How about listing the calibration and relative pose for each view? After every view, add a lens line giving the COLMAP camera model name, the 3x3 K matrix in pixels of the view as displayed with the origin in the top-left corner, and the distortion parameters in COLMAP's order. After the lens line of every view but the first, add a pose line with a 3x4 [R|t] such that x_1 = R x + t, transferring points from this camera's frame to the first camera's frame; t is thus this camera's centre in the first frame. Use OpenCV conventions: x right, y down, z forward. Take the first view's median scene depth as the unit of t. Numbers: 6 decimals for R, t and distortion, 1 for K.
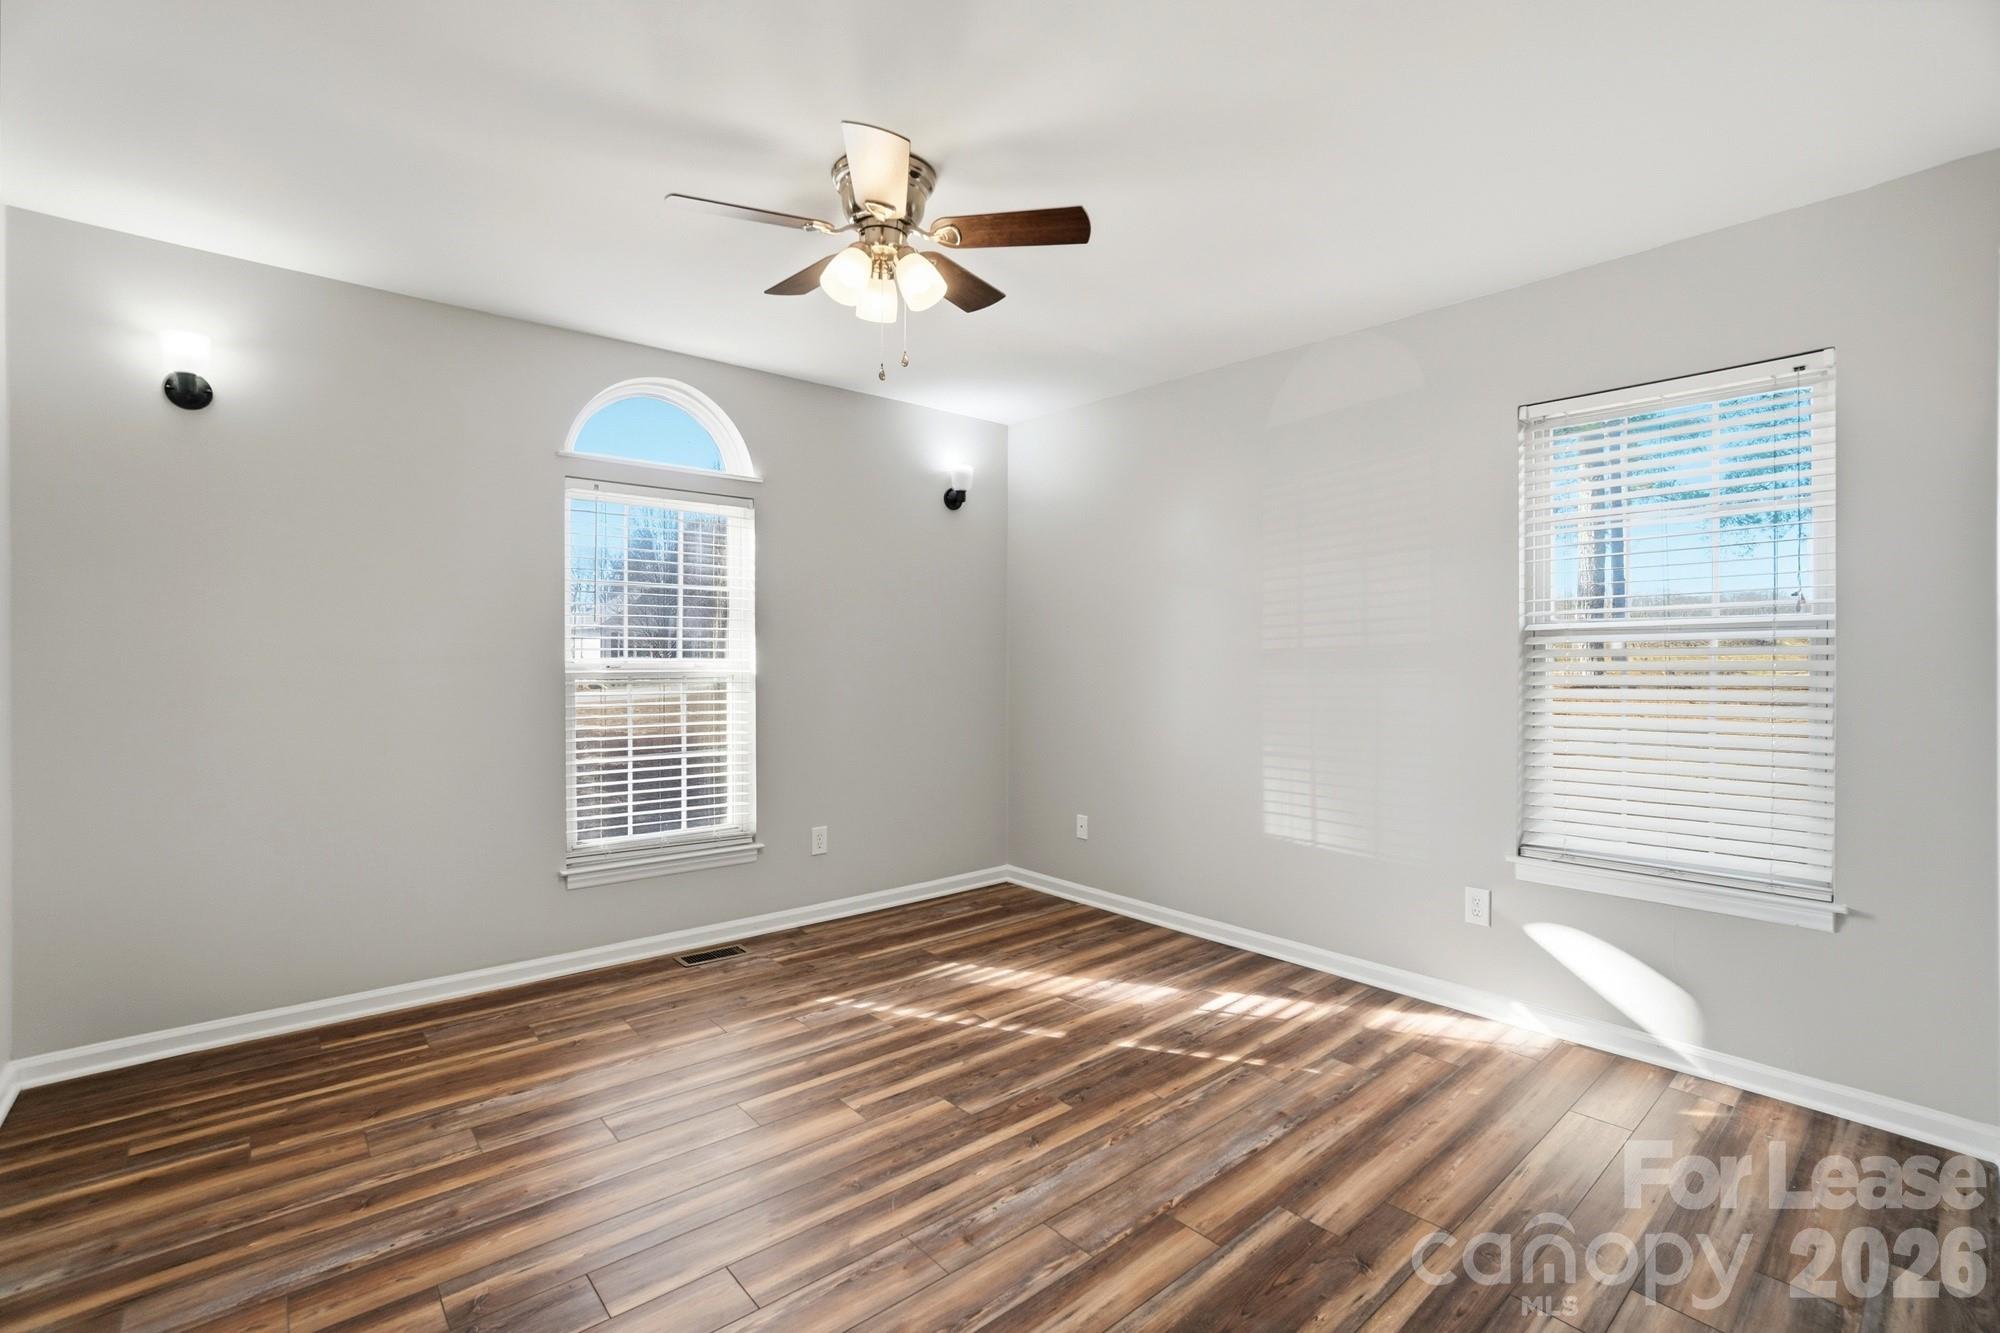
lens RADIAL K [[899.3, 0, 999.8], [0, 899.3, 665.2], [0, 0, 1]] dist [-0.055533, 0.017410]
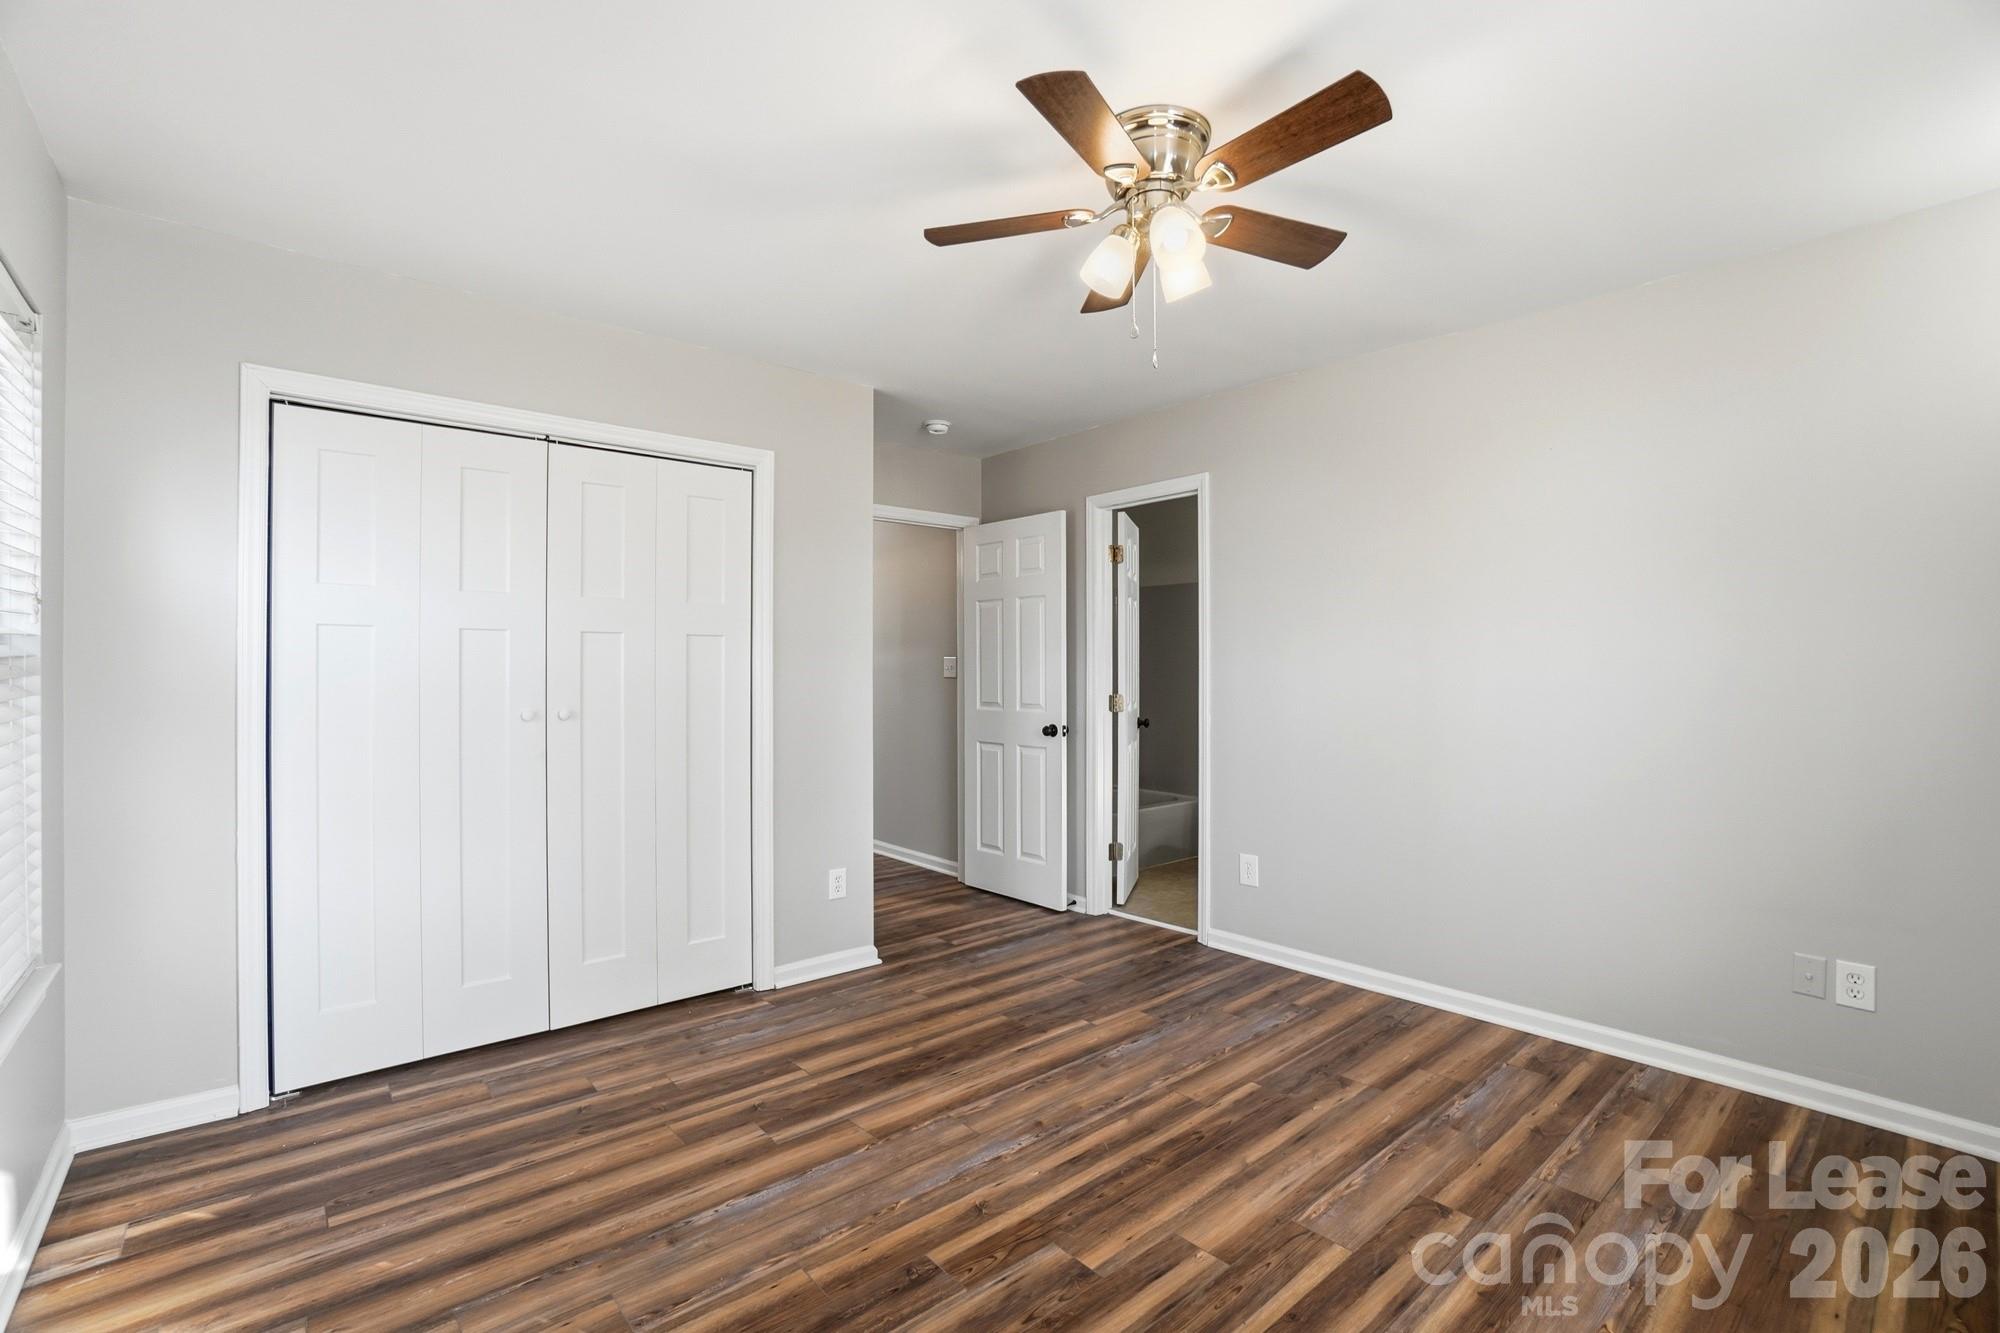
lens RADIAL K [[899.3, 0, 1000.9], [0, 899.3, 660.9], [0, 0, 1]] dist [-0.055533, 0.017410]
pose [[-0.999989, -0.004260, 0.001759, 0.019089], [-0.004250, 0.999975, 0.005595, -0.037805], [-0.001783, 0.005587, -0.999983, 2.041190]]
